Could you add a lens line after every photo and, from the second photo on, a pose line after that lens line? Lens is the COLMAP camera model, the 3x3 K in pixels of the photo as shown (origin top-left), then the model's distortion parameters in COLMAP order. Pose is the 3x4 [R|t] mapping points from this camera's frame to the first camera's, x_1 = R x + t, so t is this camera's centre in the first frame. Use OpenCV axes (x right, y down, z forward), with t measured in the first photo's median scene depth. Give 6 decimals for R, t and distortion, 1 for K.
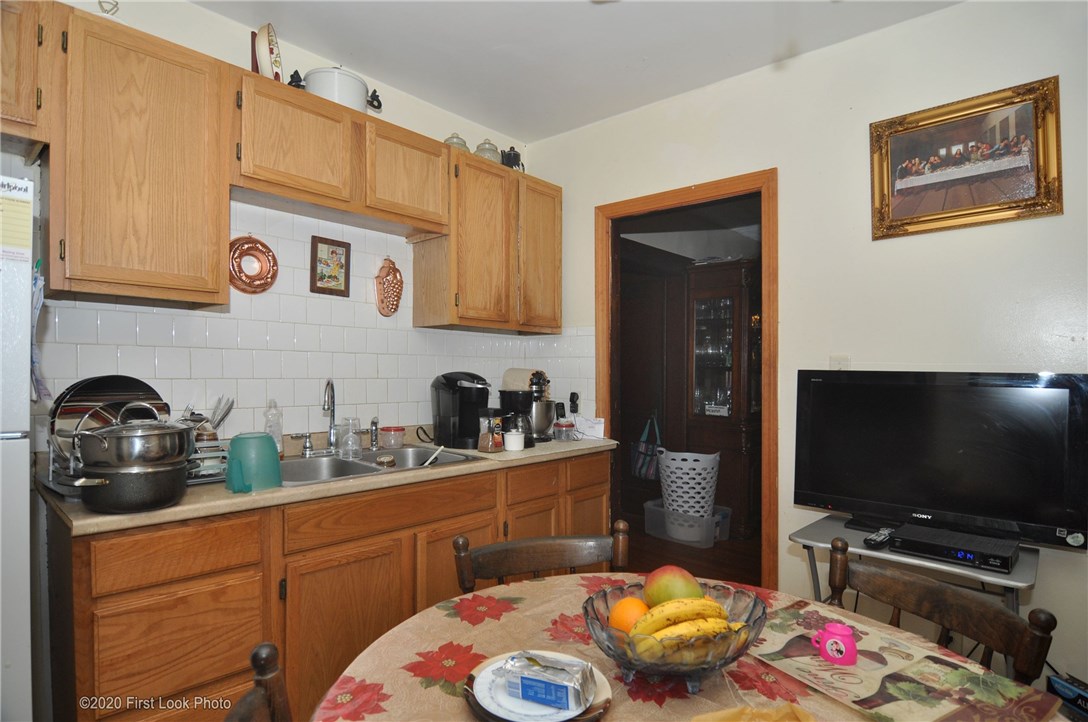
lens RADIAL K [[587.8, 0, 541.0], [0, 587.8, 363.6], [0, 0, 1]] dist [-0.016685, -0.002724]
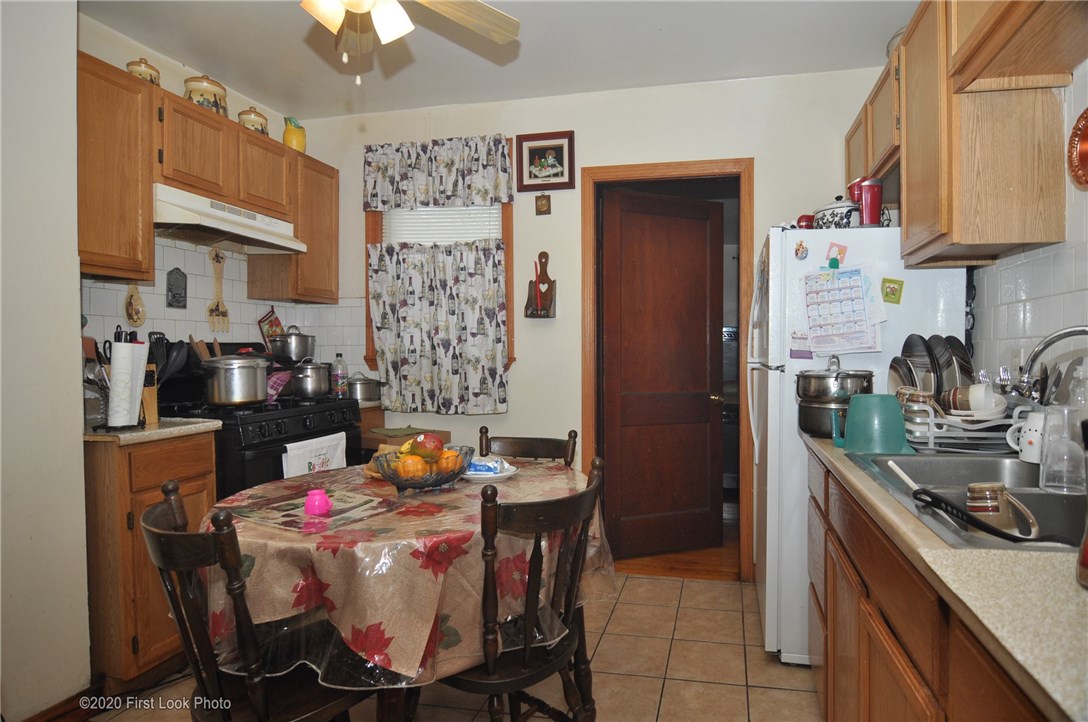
lens RADIAL K [[587.8, 0, 546.5], [0, 587.8, 356.0], [0, 0, 1]] dist [-0.016685, -0.002724]
pose [[-0.915797, -0.011398, -0.401480, 0.292828], [-0.011099, 0.999934, -0.003072, 0.053404], [0.401489, 0.001643, -0.915862, 1.321226]]
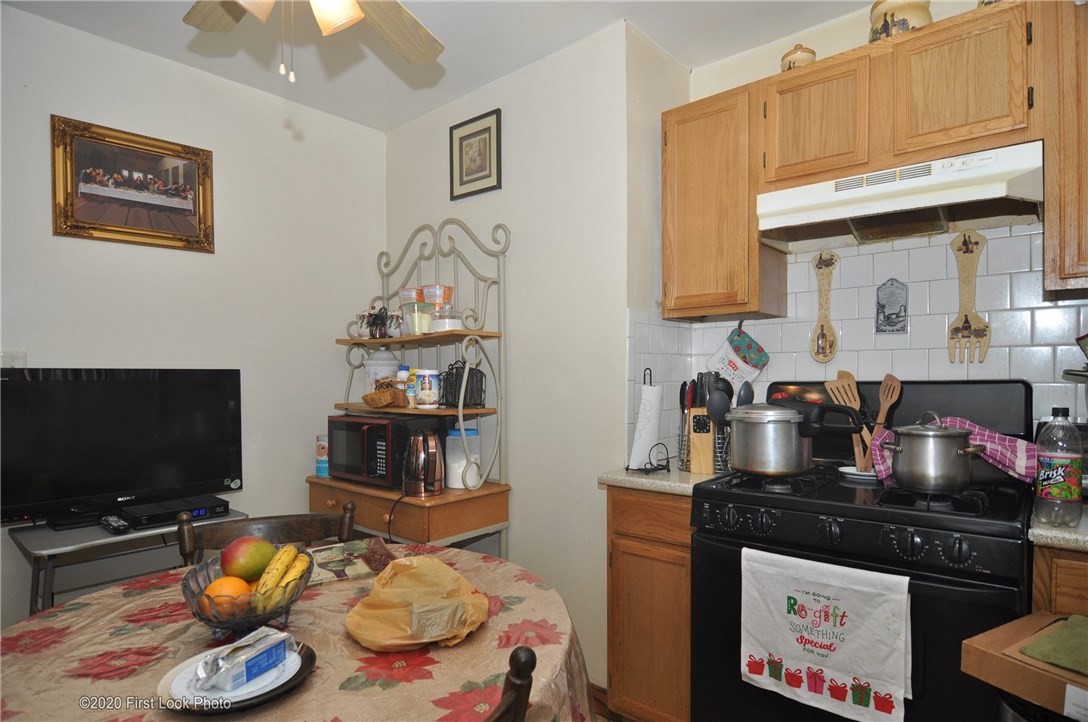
lens RADIAL K [[587.8, 0, 554.3], [0, 587.8, 368.3], [0, 0, 1]] dist [-0.016685, -0.002724]
pose [[-0.035953, -0.004339, 0.999344, -0.494120], [-0.008505, 0.999956, 0.004036, 0.001336], [-0.999317, -0.008354, -0.035988, 0.223436]]
